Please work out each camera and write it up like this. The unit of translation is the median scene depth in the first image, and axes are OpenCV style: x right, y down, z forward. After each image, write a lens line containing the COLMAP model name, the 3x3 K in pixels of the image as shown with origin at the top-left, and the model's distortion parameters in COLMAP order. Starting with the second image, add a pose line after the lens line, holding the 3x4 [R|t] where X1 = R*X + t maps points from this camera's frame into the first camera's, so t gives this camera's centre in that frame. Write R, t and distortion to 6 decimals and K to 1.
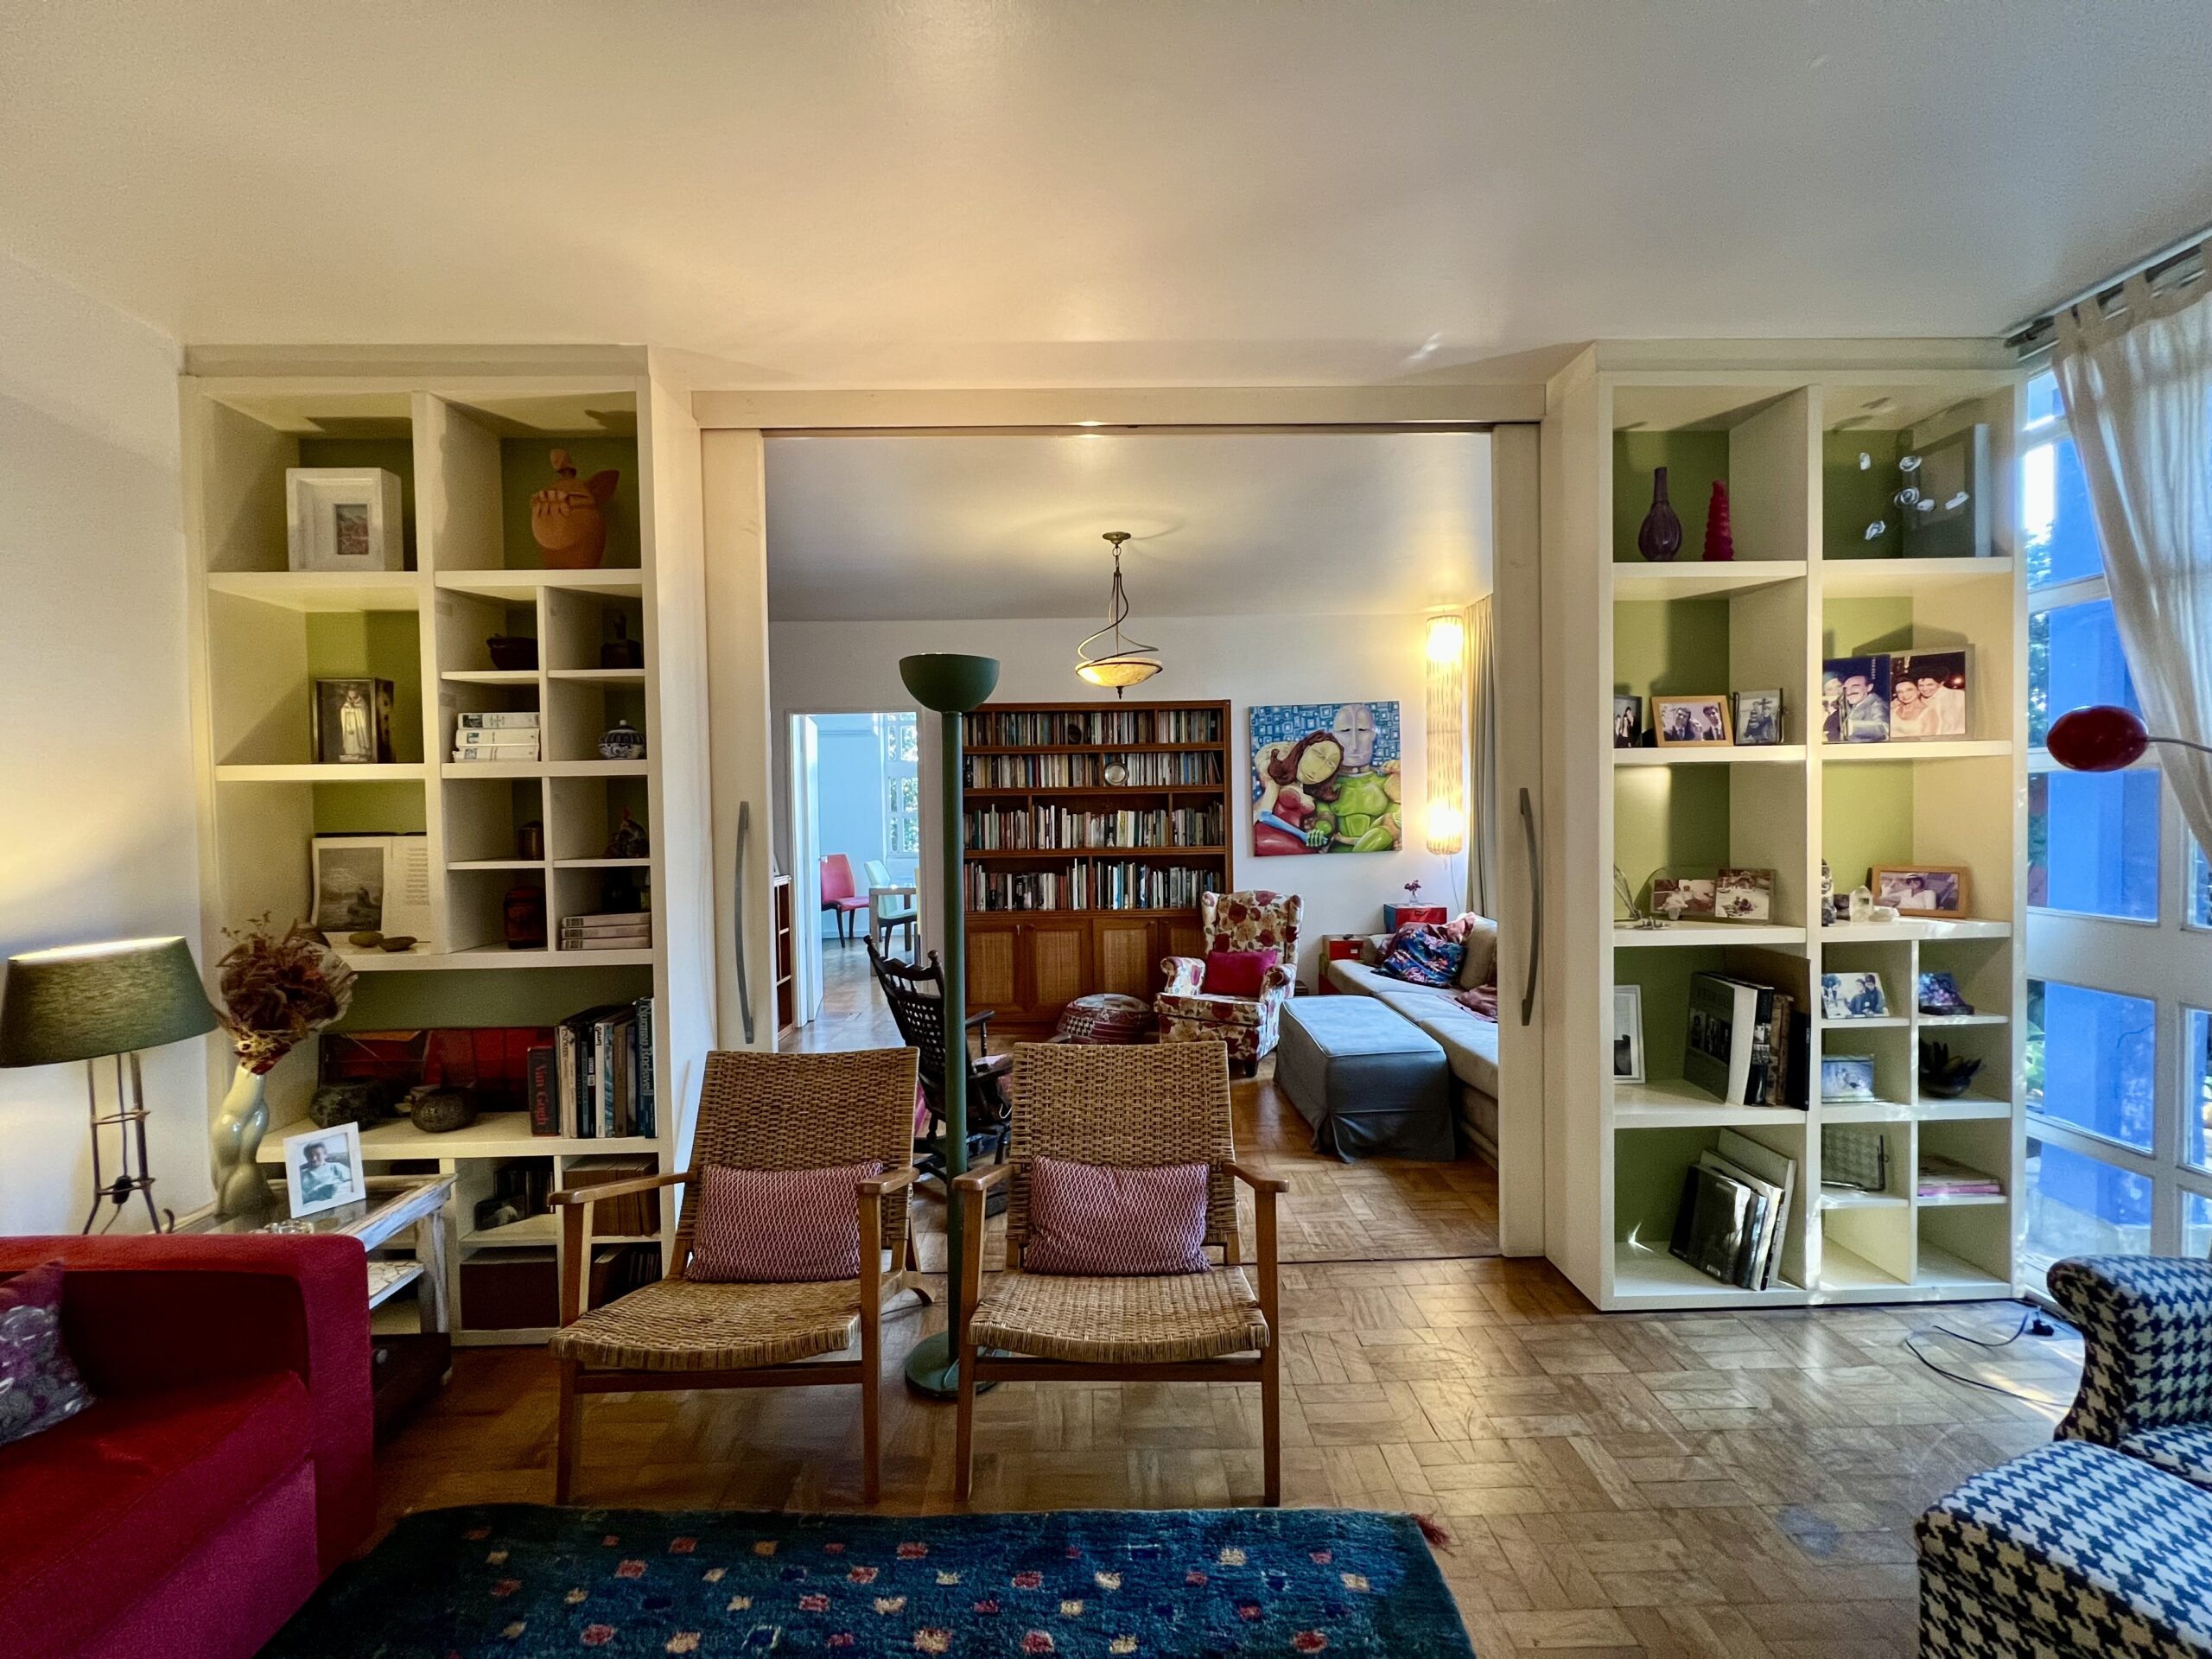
lens RADIAL K [[883.2, 0, 1108.4], [0, 883.2, 826.9], [0, 0, 1]] dist [-0.001227, 0.000424]
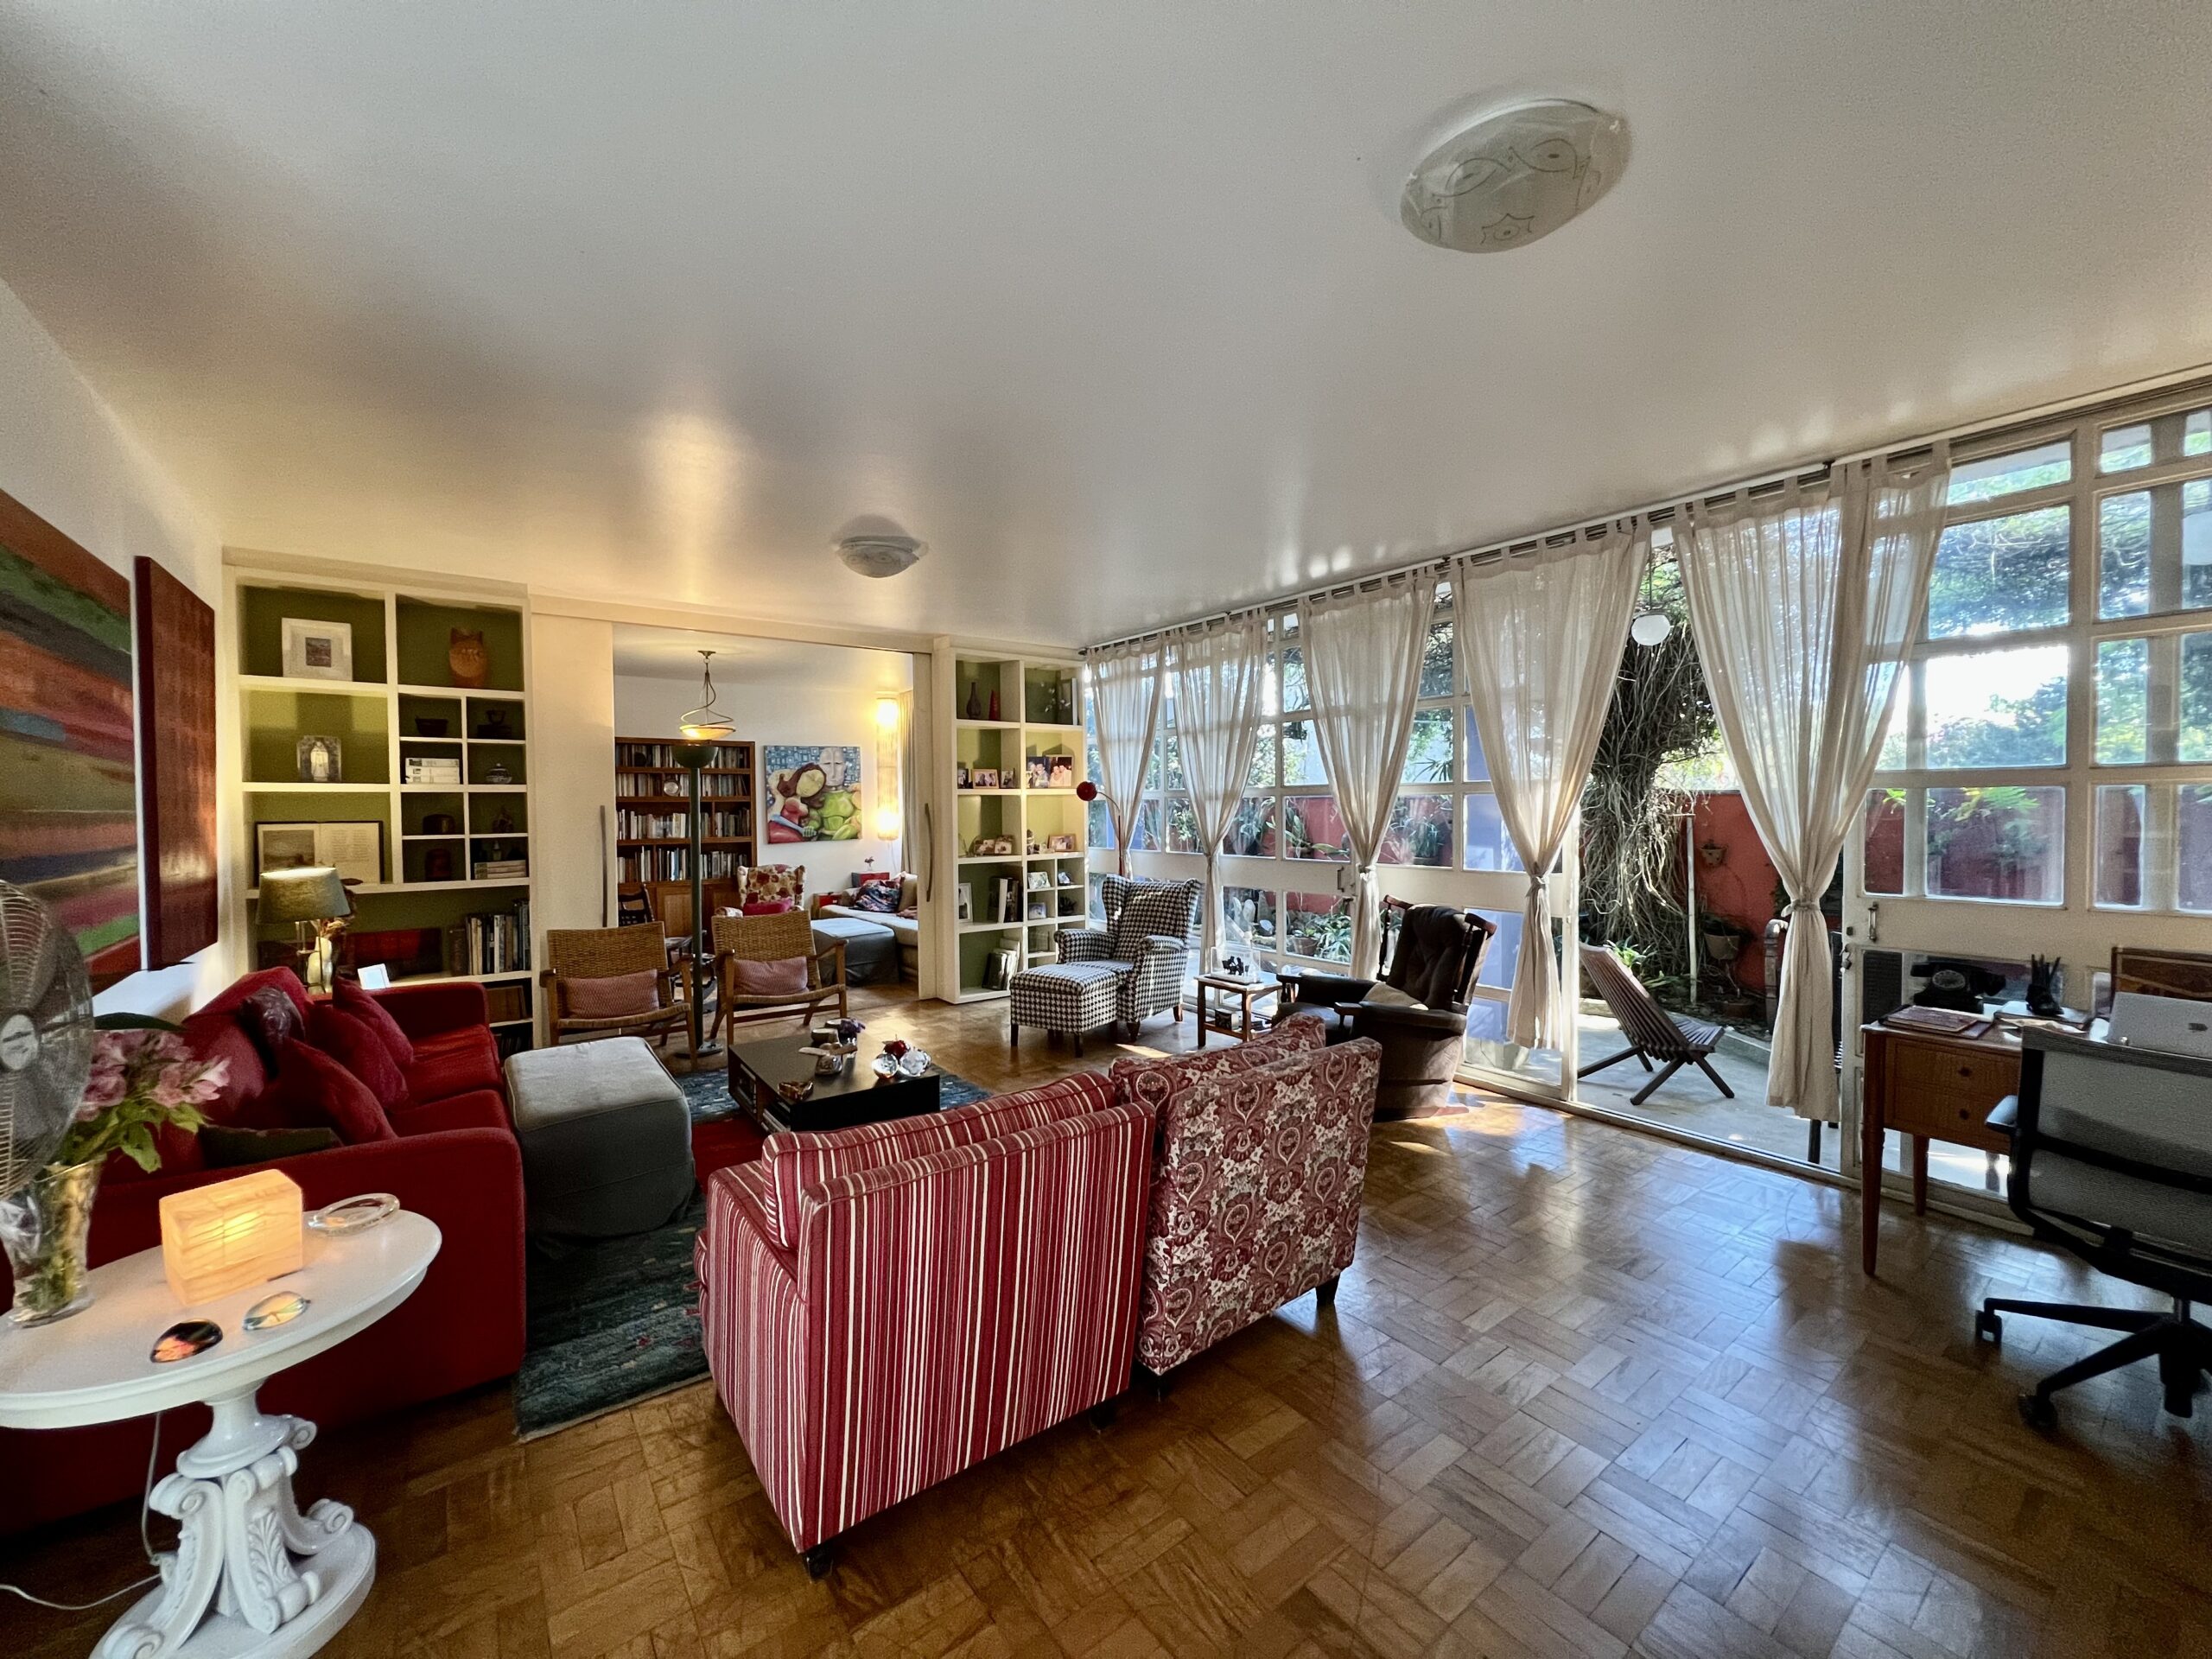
lens RADIAL K [[883.2, 0, 1111.0], [0, 883.2, 826.8], [0, 0, 1]] dist [-0.001227, 0.000424]
pose [[0.809122, -0.004144, 0.587626, -0.575360], [0.009067, 0.999944, -0.005432, 0.040472], [-0.587571, 0.009723, 0.809114, -1.331788]]
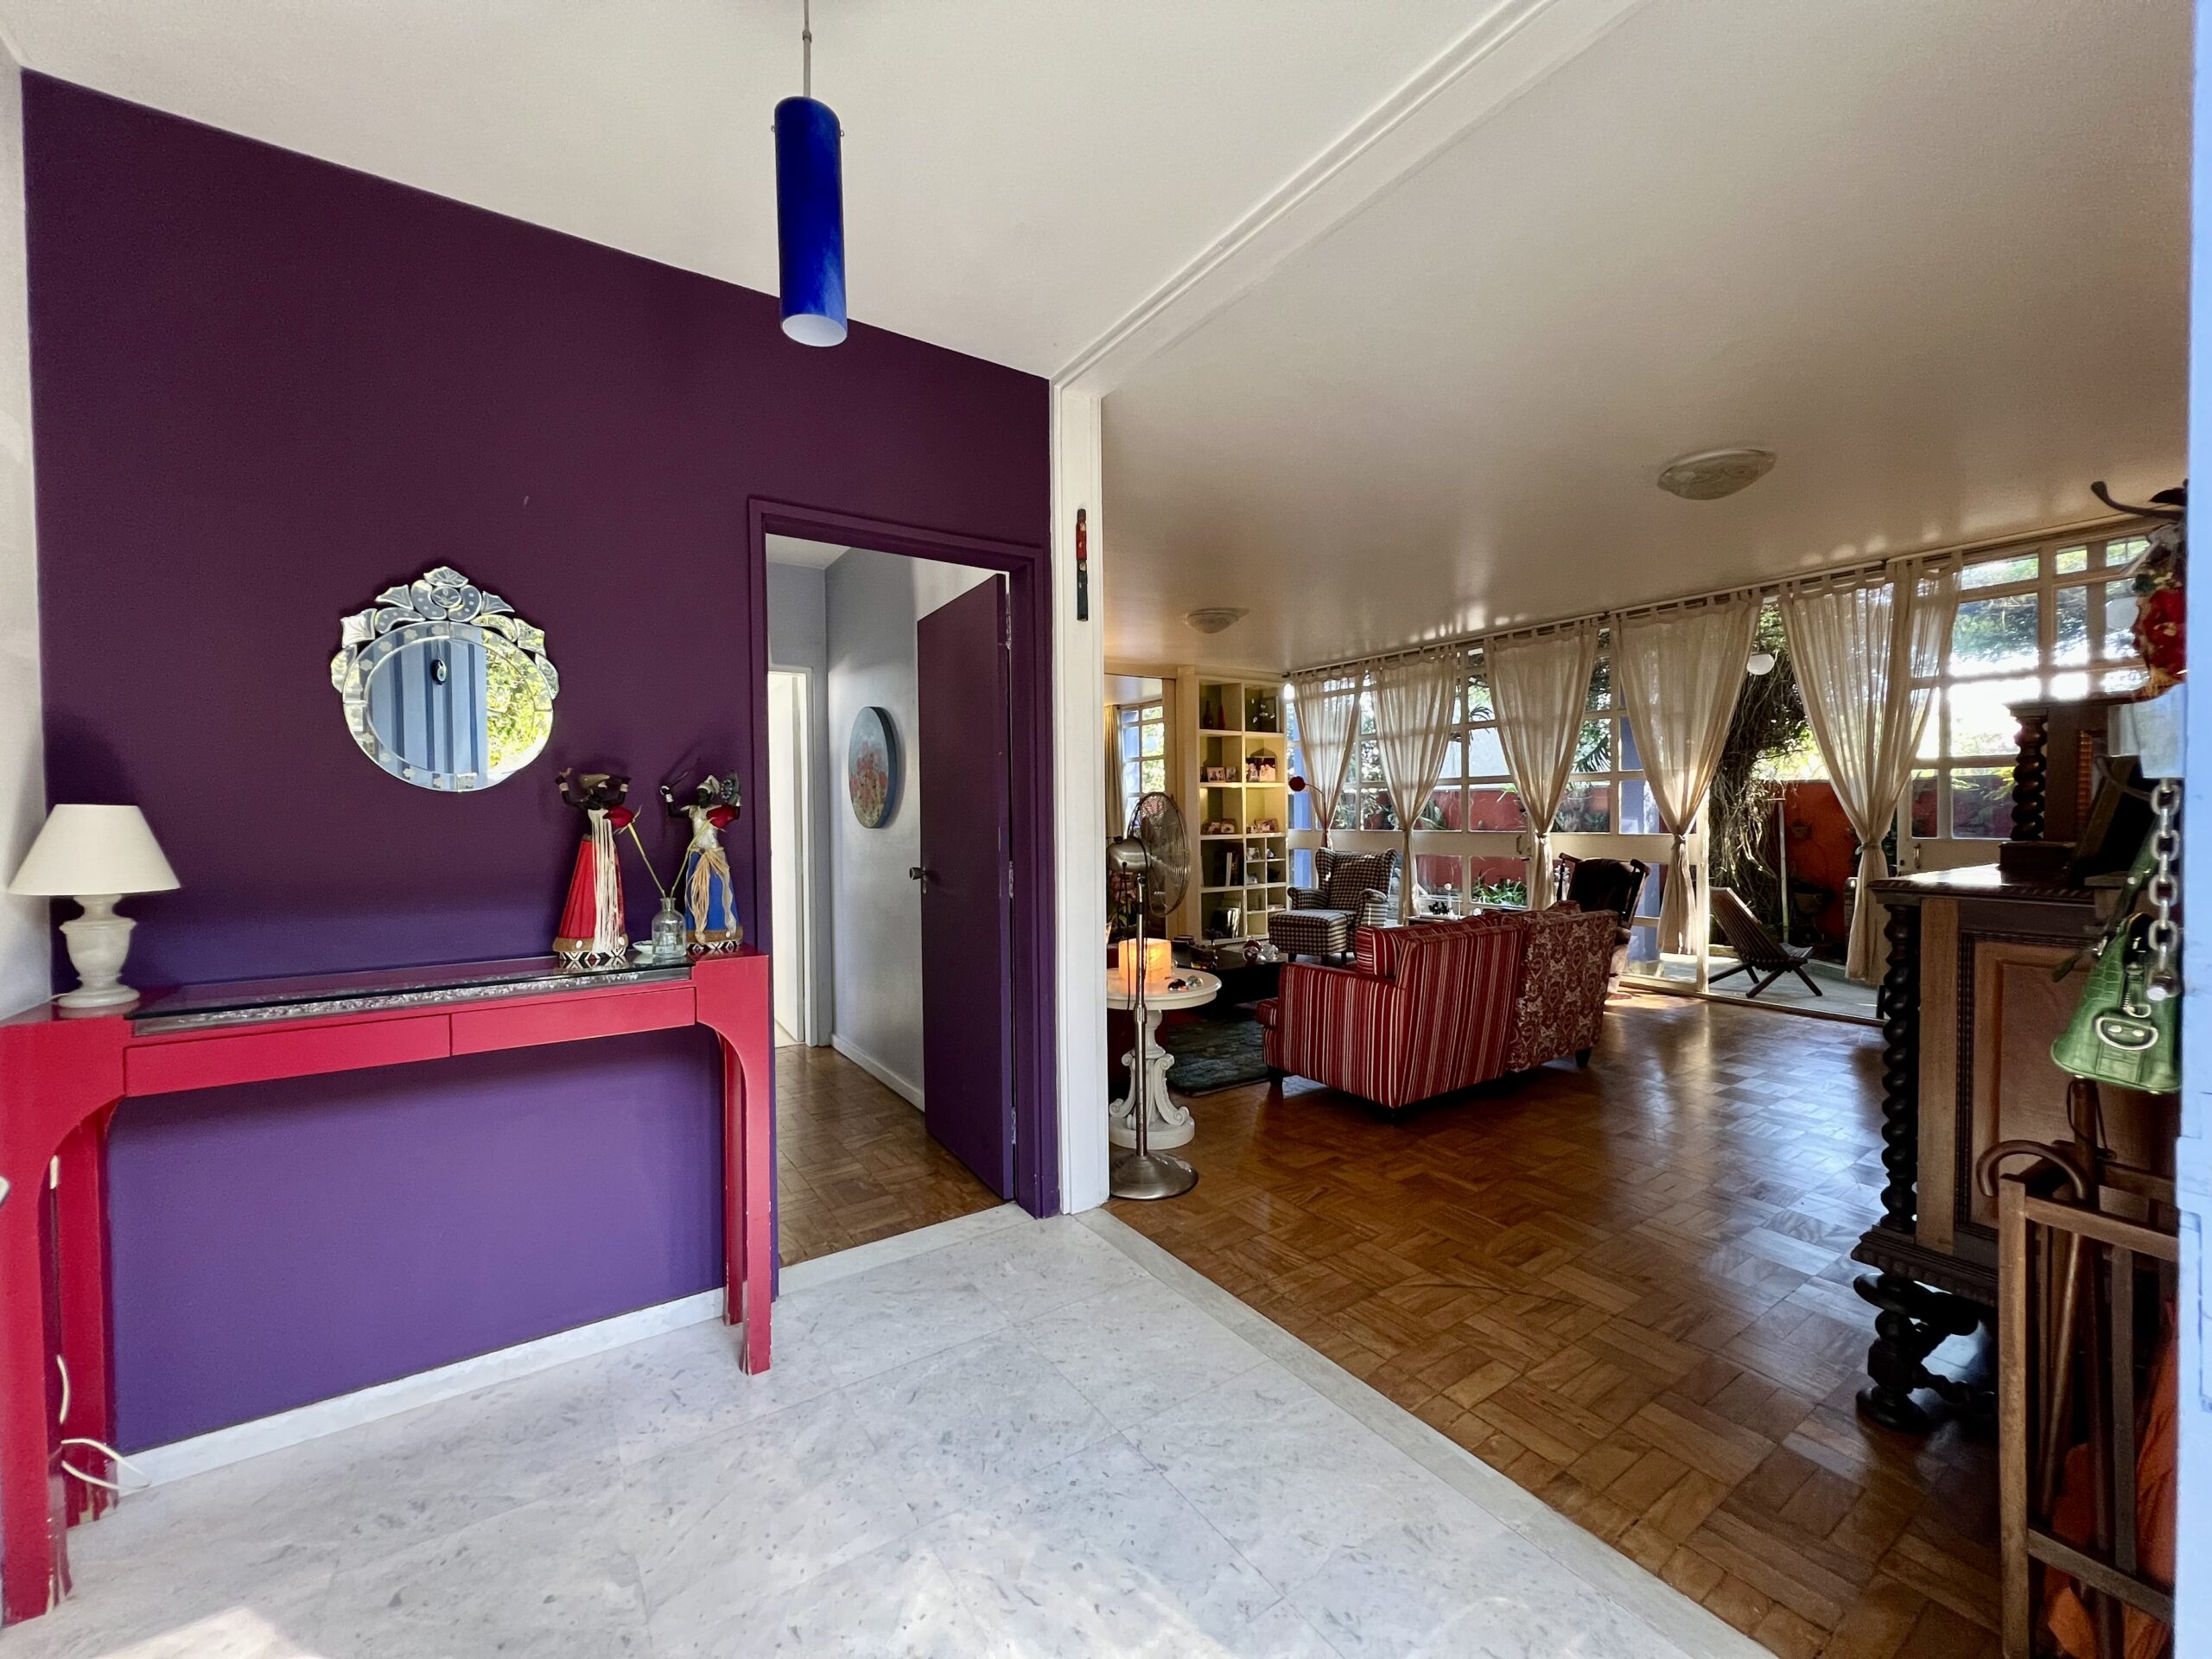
lens RADIAL K [[883.2, 0, 1114.6], [0, 883.2, 826.9], [0, 0, 1]] dist [-0.001227, 0.000424]
pose [[0.838081, -0.001117, 0.545545, -1.509248], [0.010651, 0.999841, -0.014314, 0.124414], [-0.545442, 0.017806, 0.837959, -1.619537]]
